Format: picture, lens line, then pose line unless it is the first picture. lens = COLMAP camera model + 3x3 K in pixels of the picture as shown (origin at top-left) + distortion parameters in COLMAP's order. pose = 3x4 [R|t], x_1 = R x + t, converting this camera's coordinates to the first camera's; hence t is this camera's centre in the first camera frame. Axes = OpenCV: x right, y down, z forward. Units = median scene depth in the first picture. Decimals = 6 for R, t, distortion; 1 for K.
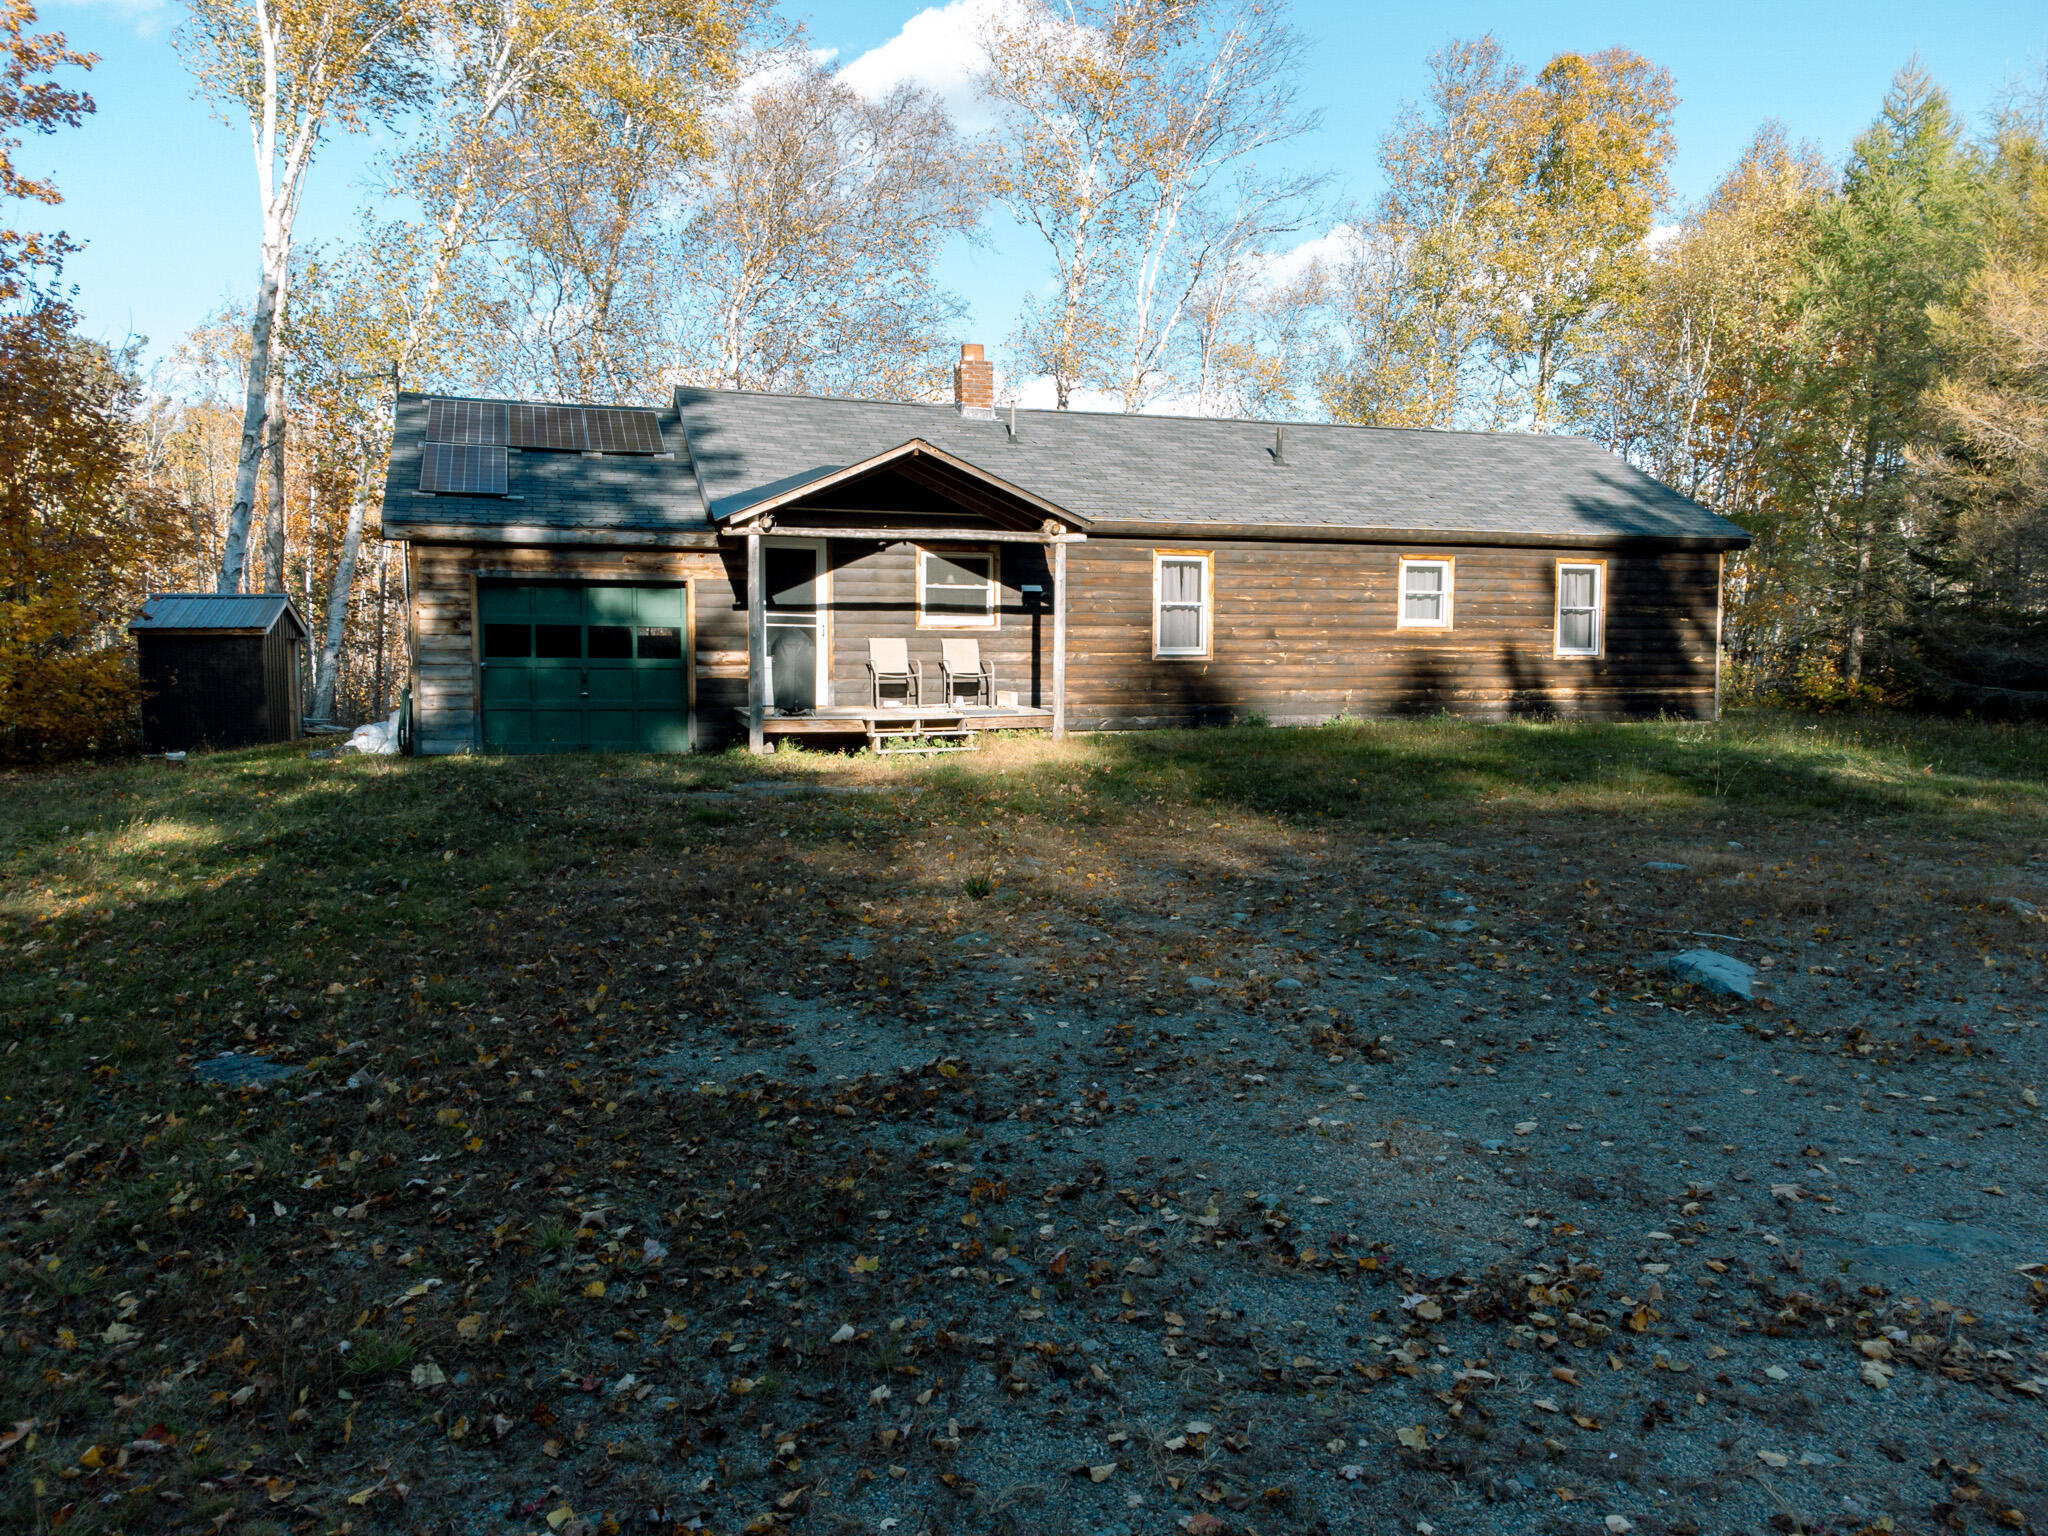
lens RADIAL K [[1664.4, 0, 1102.6], [0, 1664.4, 765.4], [0, 0, 1]] dist [0.051970, -0.007134]
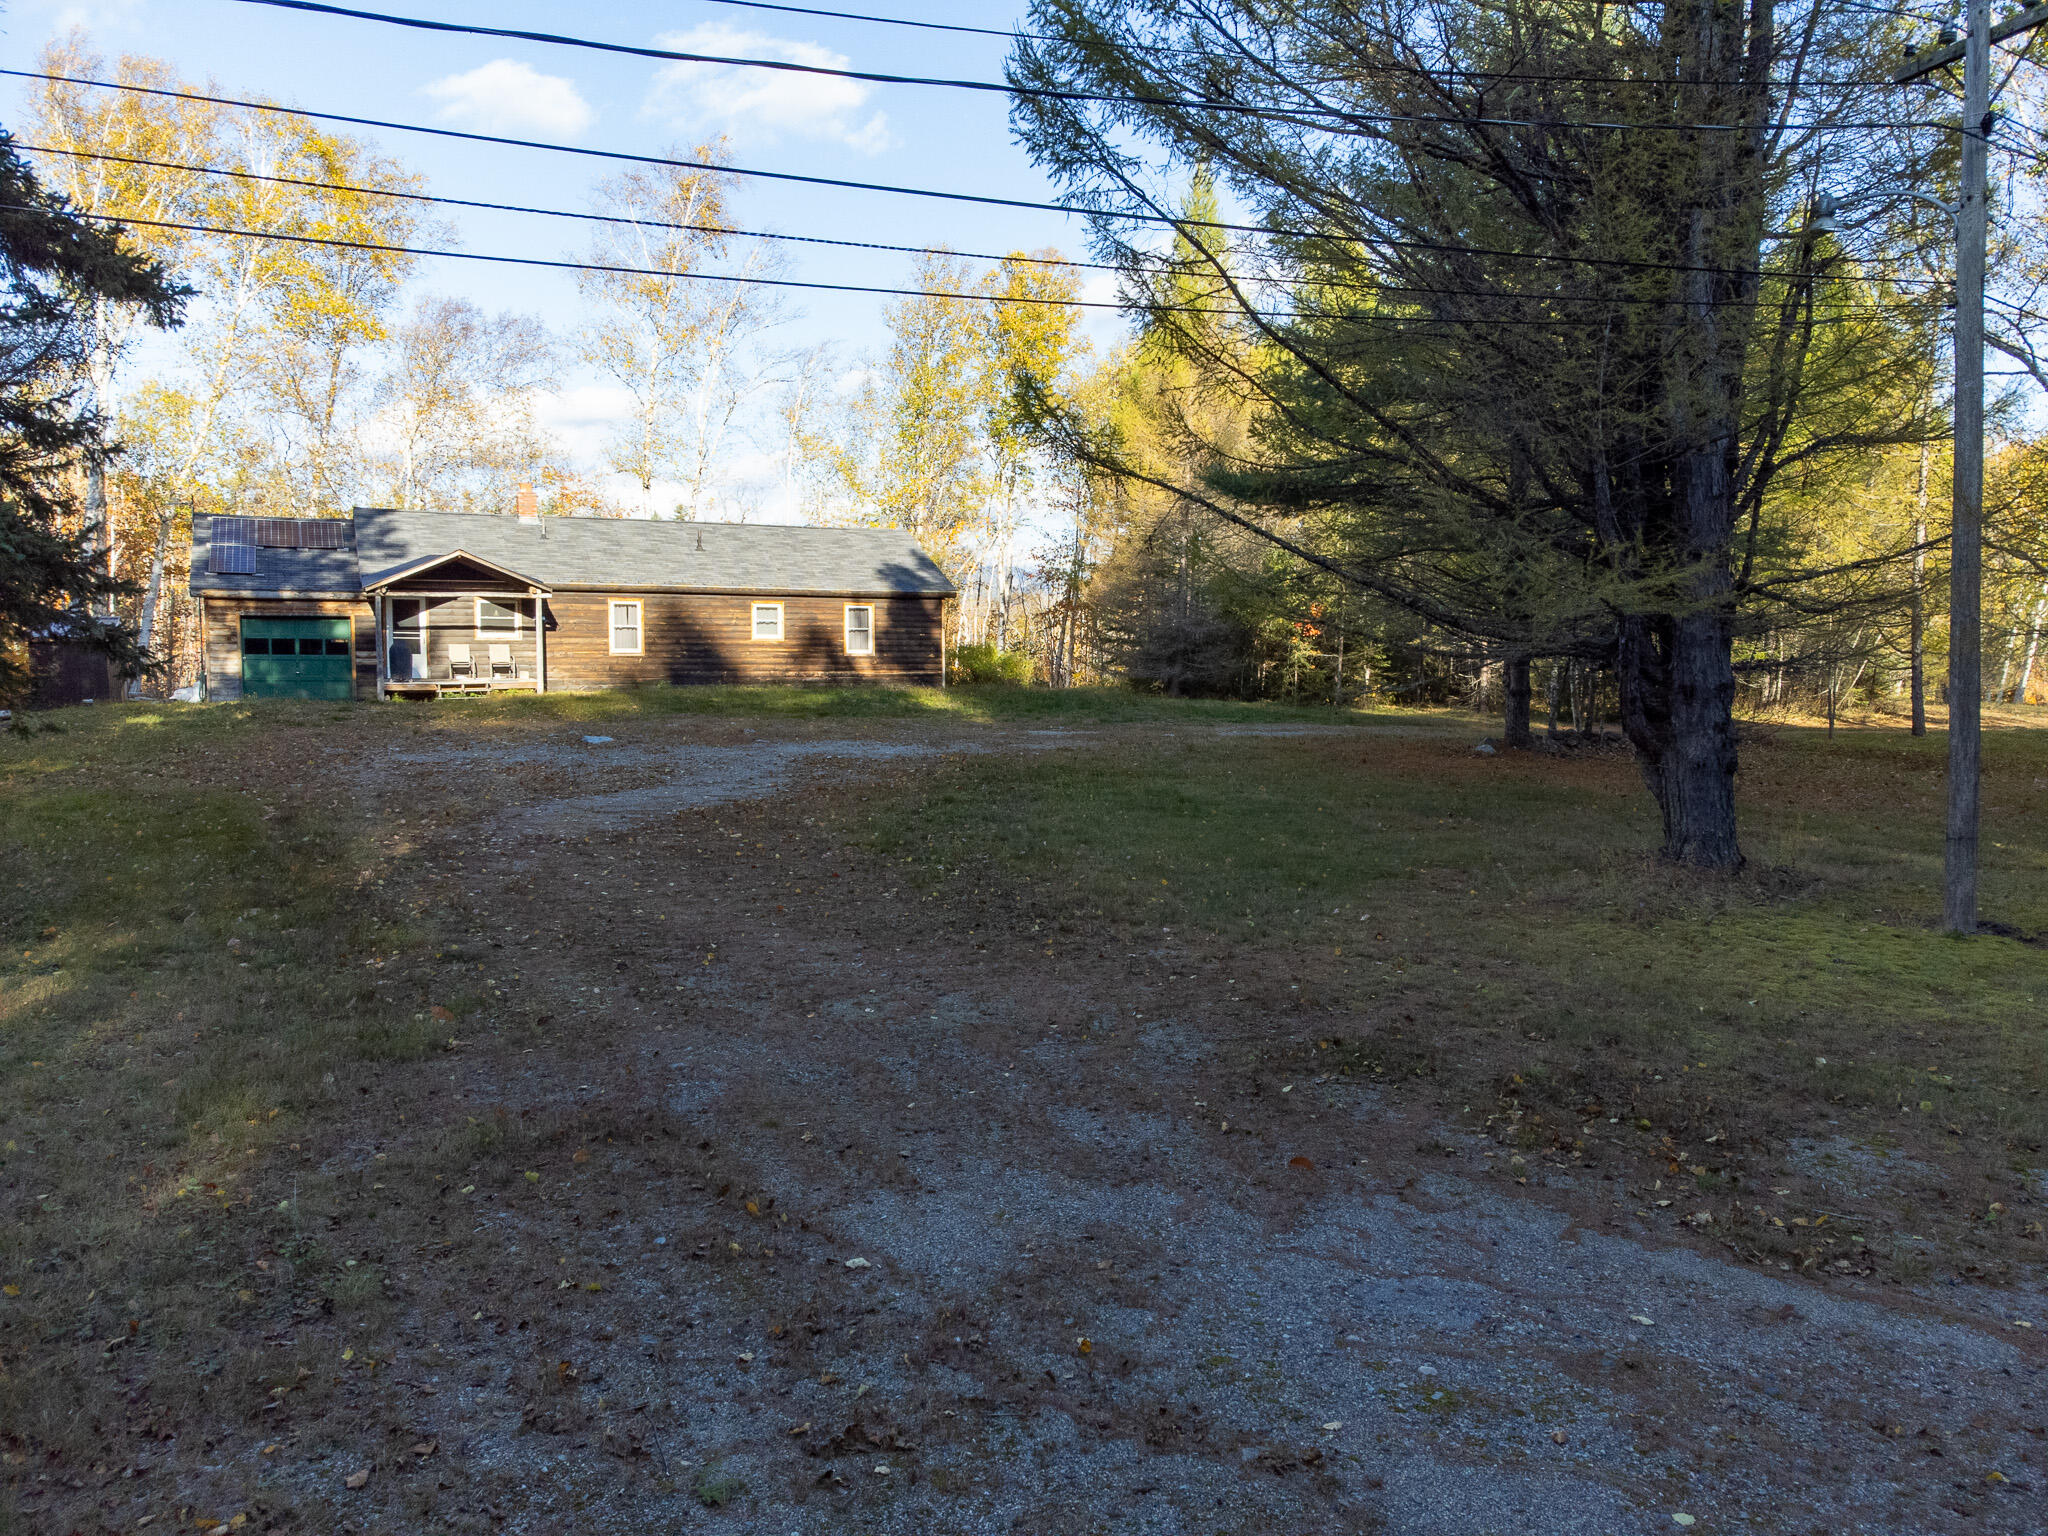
lens RADIAL K [[1556.1, 0, 1041.8], [0, 1556.1, 765.5], [0, 0, 1]] dist [0.030324, -0.005734]
pose [[0.993120, -0.007983, 0.116829, 0.332074], [0.007464, 0.999960, 0.004877, 0.063175], [-0.116863, -0.003971, 0.993140, -0.906902]]
